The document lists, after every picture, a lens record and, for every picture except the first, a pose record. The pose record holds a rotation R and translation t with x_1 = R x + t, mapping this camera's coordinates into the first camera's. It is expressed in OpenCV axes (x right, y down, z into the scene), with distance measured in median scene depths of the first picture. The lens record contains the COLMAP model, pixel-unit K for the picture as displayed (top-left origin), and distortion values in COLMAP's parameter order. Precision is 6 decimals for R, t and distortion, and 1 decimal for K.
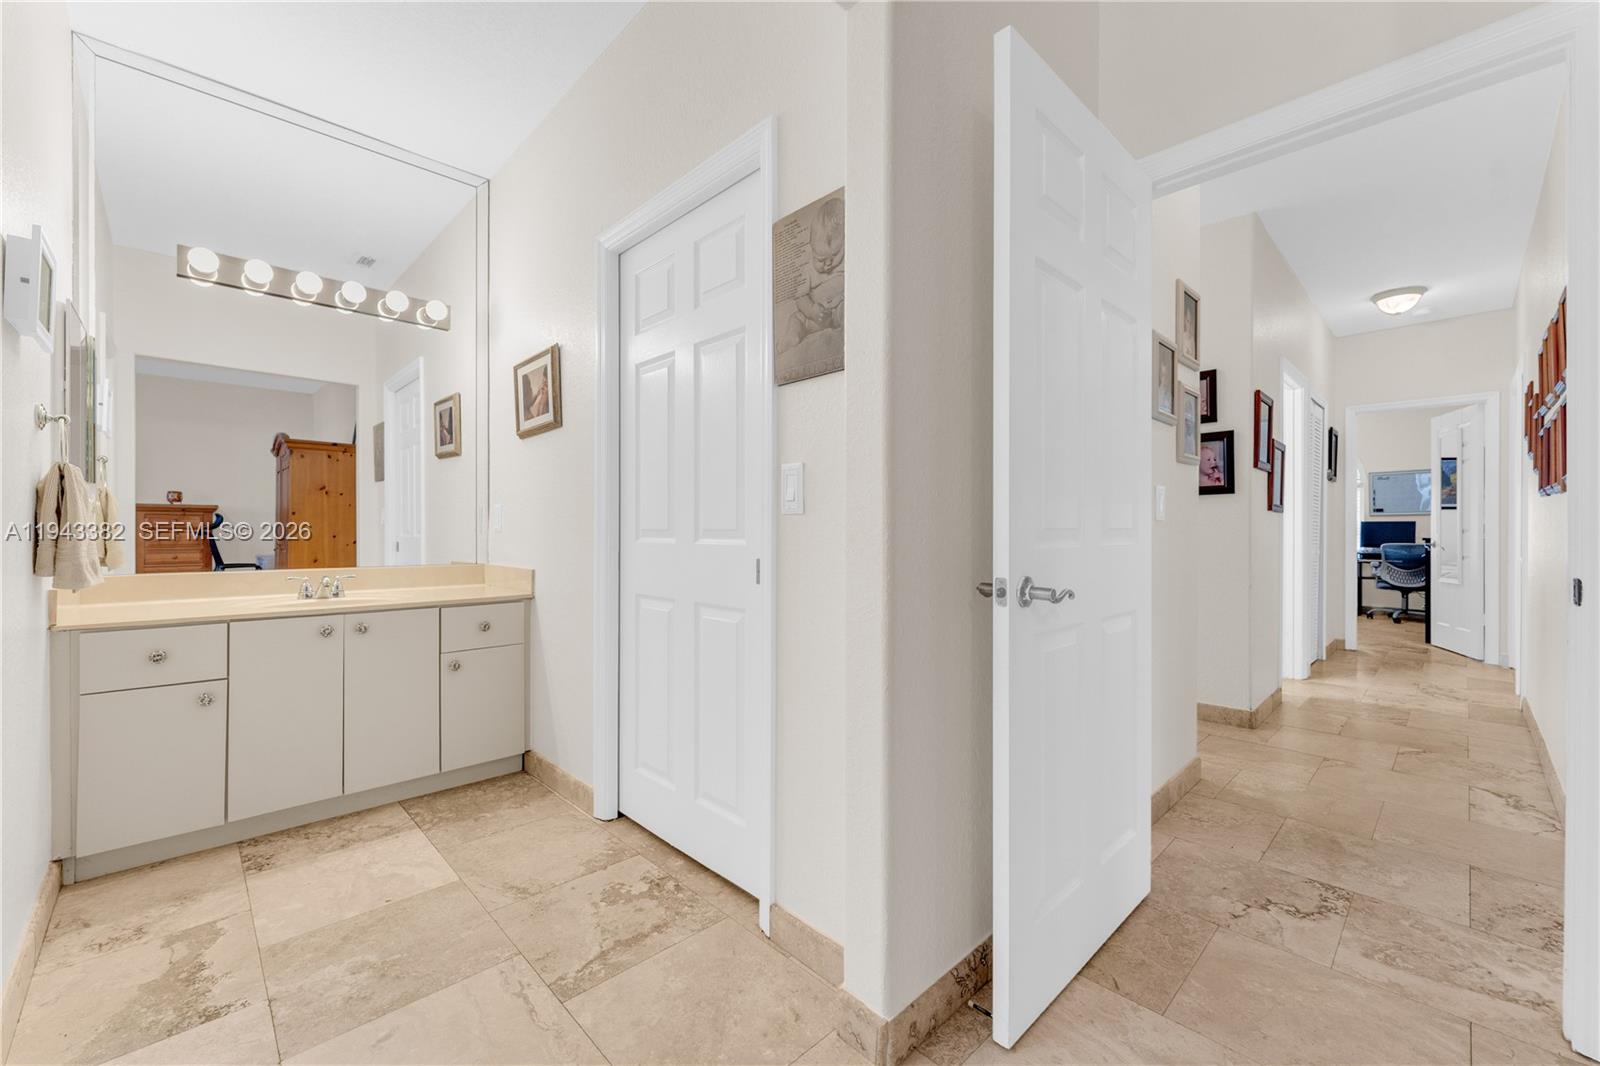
lens RADIAL K [[649.7, 0, 797.7], [0, 649.7, 535.4], [0, 0, 1]] dist [0.002735, -0.001406]
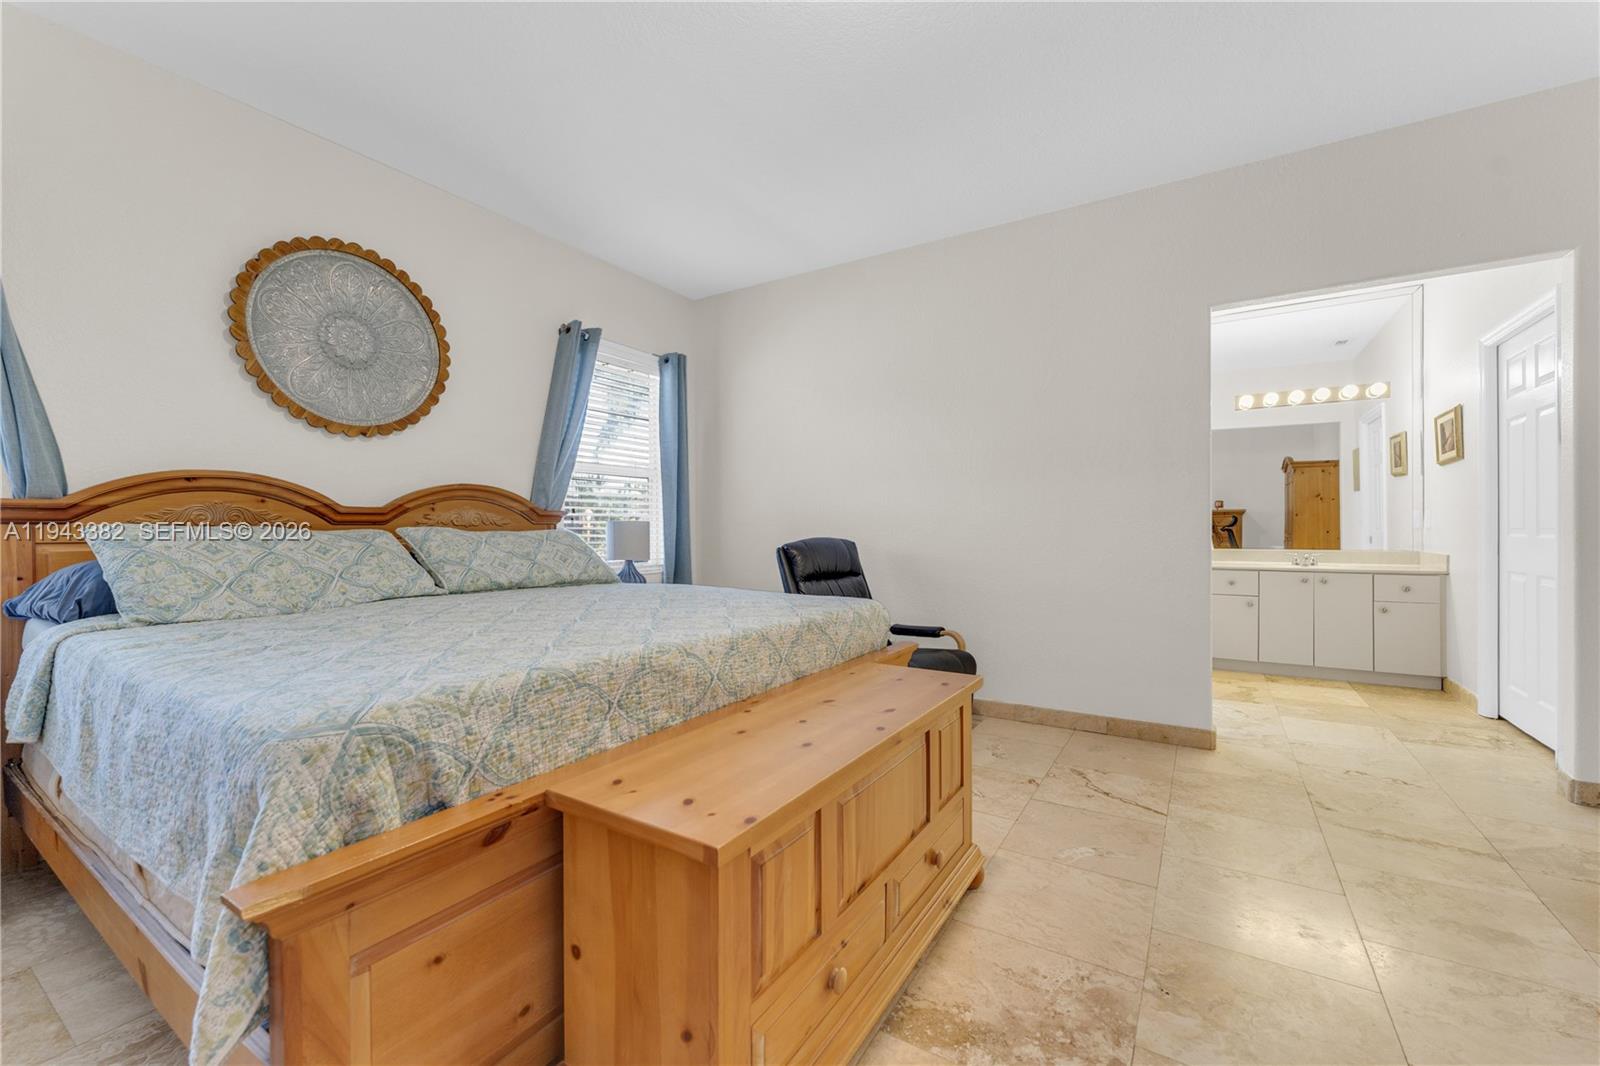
lens RADIAL K [[649.7, 0, 804.3], [0, 649.7, 527.1], [0, 0, 1]] dist [0.002735, -0.001406]
pose [[0.251621, -0.004359, -0.967816, 0.692691], [-0.000268, 0.999990, -0.004573, -0.003404], [0.967826, 0.001410, 0.251617, -0.832175]]
